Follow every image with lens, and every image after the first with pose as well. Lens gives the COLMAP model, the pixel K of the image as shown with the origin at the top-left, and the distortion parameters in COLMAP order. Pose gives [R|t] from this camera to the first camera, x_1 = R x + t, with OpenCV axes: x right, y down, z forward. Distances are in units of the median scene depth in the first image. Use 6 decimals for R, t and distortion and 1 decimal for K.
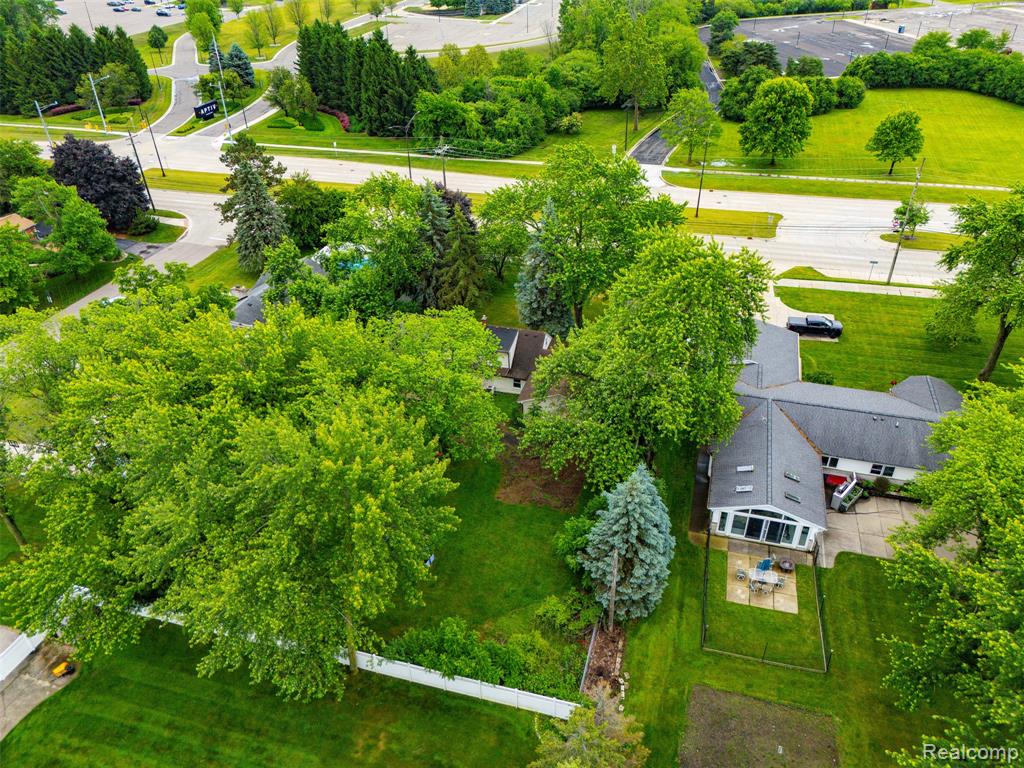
lens RADIAL K [[715.9, 0, 512.0], [0, 715.9, 384.0], [0, 0, 1]] dist [0.004798, 0.002103]
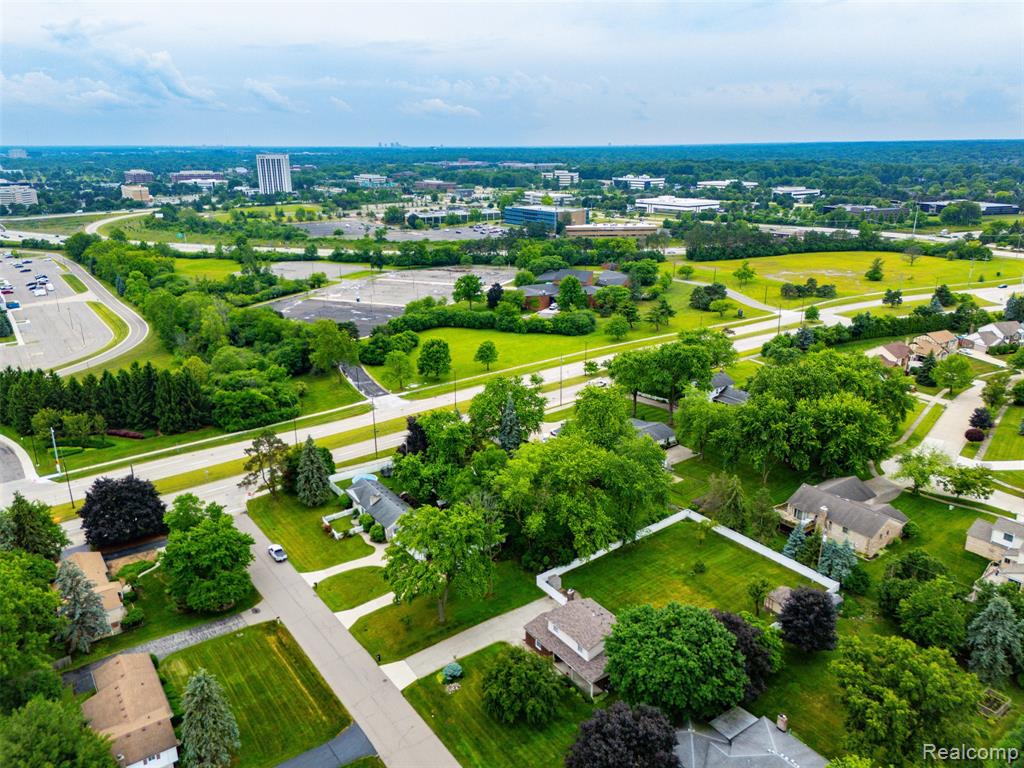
lens RADIAL K [[715.9, 0, 512.0], [0, 715.9, 384.0], [0, 0, 1]] dist [0.004798, 0.002103]
pose [[0.600753, -0.218196, 0.769081, -0.787131], [0.471813, 0.873390, -0.120757, -0.022989], [-0.645359, 0.435408, 0.627640, -0.113842]]
